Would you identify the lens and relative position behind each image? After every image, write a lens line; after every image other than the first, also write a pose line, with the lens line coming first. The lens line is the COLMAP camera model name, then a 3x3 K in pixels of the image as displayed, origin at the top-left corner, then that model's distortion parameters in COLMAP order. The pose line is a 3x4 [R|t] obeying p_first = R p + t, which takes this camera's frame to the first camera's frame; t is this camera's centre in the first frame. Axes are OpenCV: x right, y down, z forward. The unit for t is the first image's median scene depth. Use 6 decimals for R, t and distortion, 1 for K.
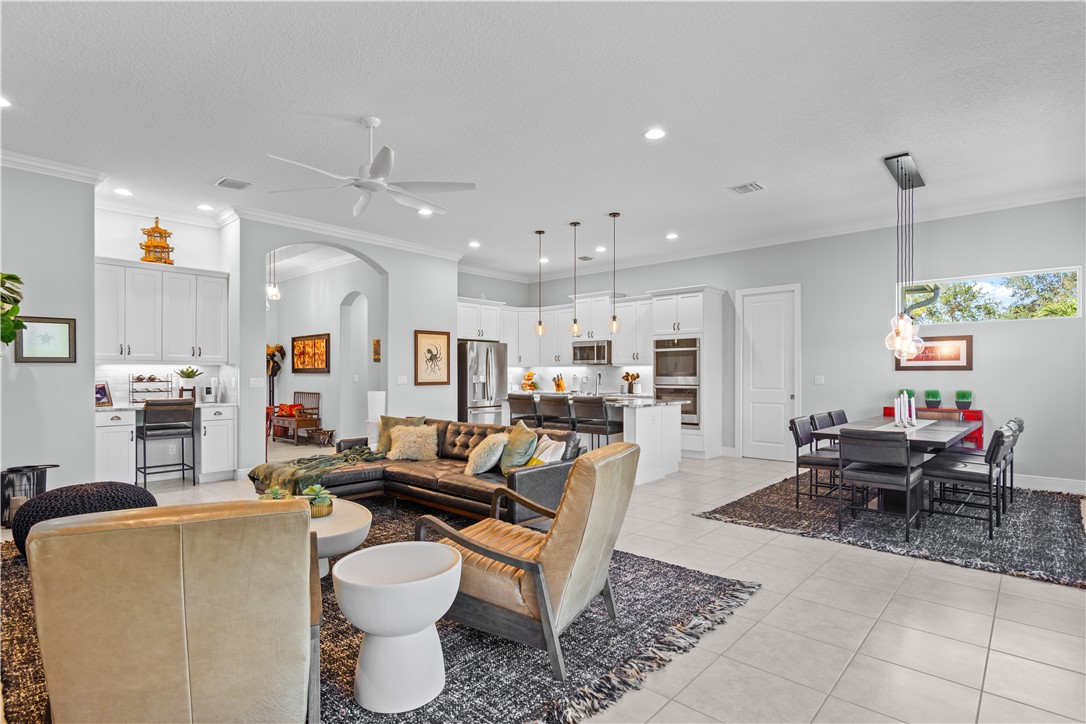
lens RADIAL K [[539.9, 0, 540.5], [0, 539.9, 378.1], [0, 0, 1]] dist [-0.005028, 0.000351]
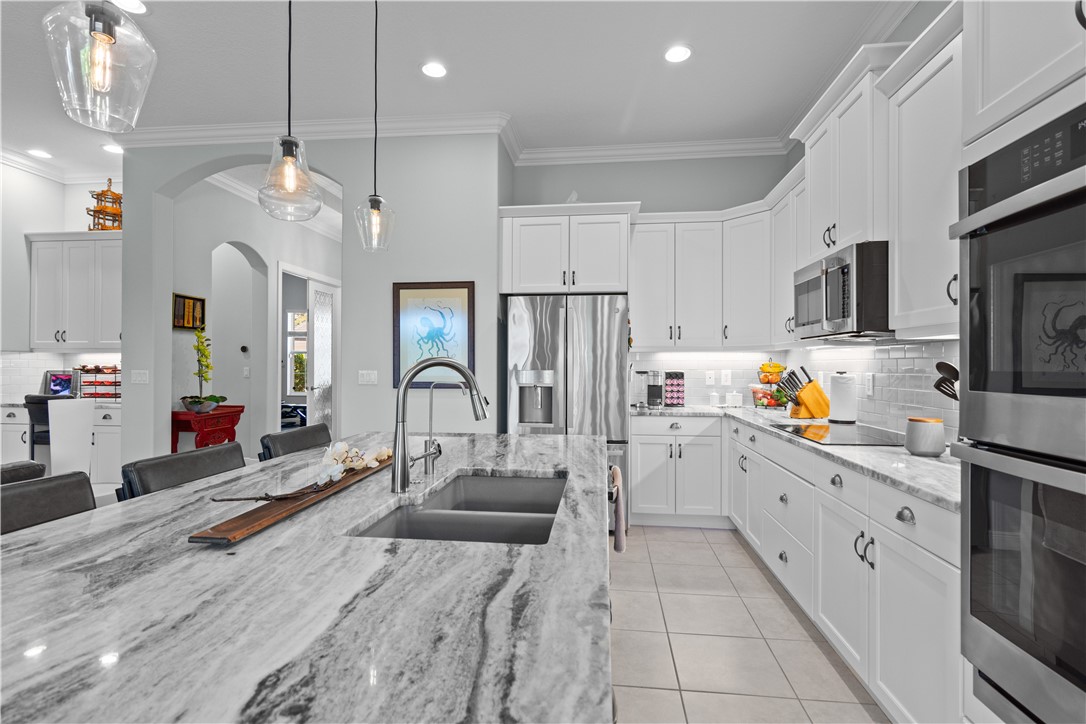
lens RADIAL K [[526.3, 0, 543.1], [0, 526.3, 363.6], [0, 0, 1]] dist [-0.002924, 0.002499]
pose [[0.584093, 0.001707, -0.811685, 0.292059], [-0.011572, 0.999914, -0.006225, -0.009300], [0.811605, 0.013028, 0.584062, 0.882310]]
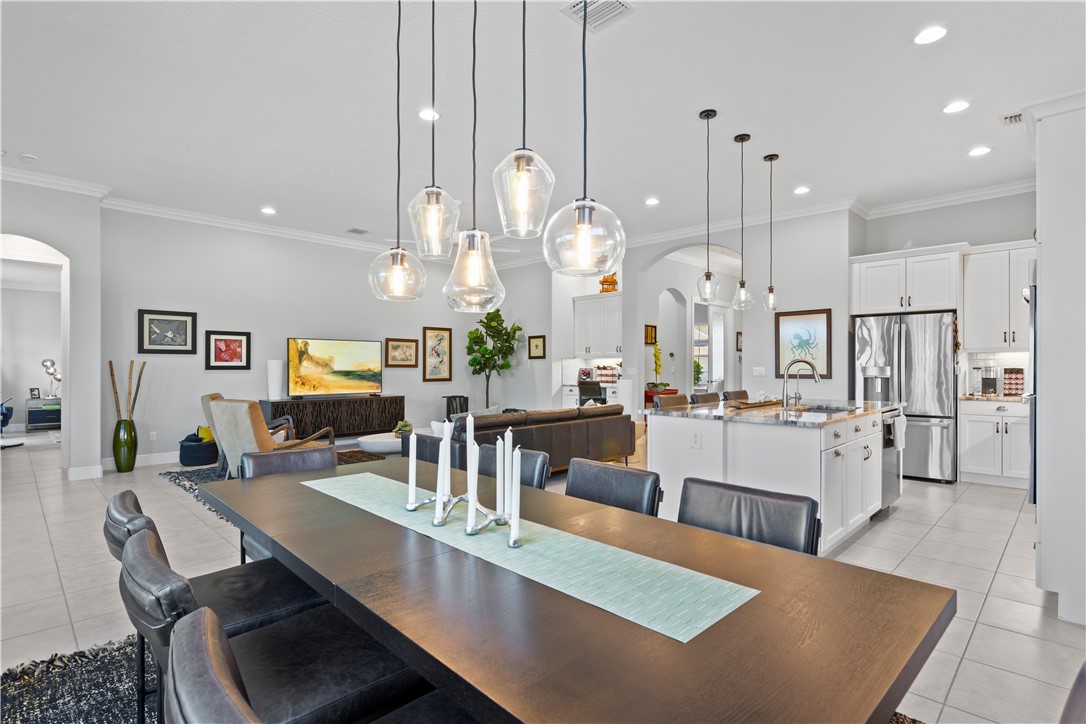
lens RADIAL K [[539.9, 0, 542.5], [0, 539.9, 366.0], [0, 0, 1]] dist [-0.005028, 0.000351]
pose [[-0.042135, 0.000859, -0.999112, 0.679247], [-0.008929, 0.999959, 0.001236, -0.003239], [0.999072, 0.008973, -0.042125, 0.722279]]
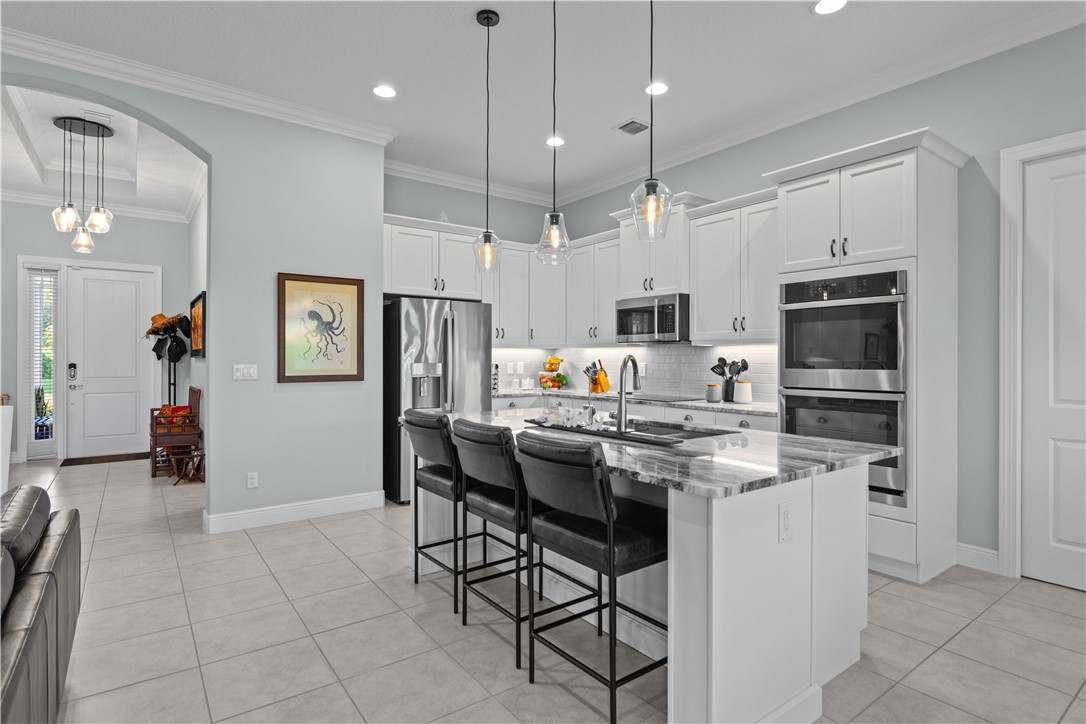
lens RADIAL K [[550.8, 0, 545.8], [0, 550.8, 359.1], [0, 0, 1]] dist [-0.008694, -0.000327]
pose [[0.982625, 0.004182, -0.185557, 0.117488], [-0.005605, 0.999959, -0.007144, -0.006499], [0.185519, 0.008060, 0.982608, 0.584183]]
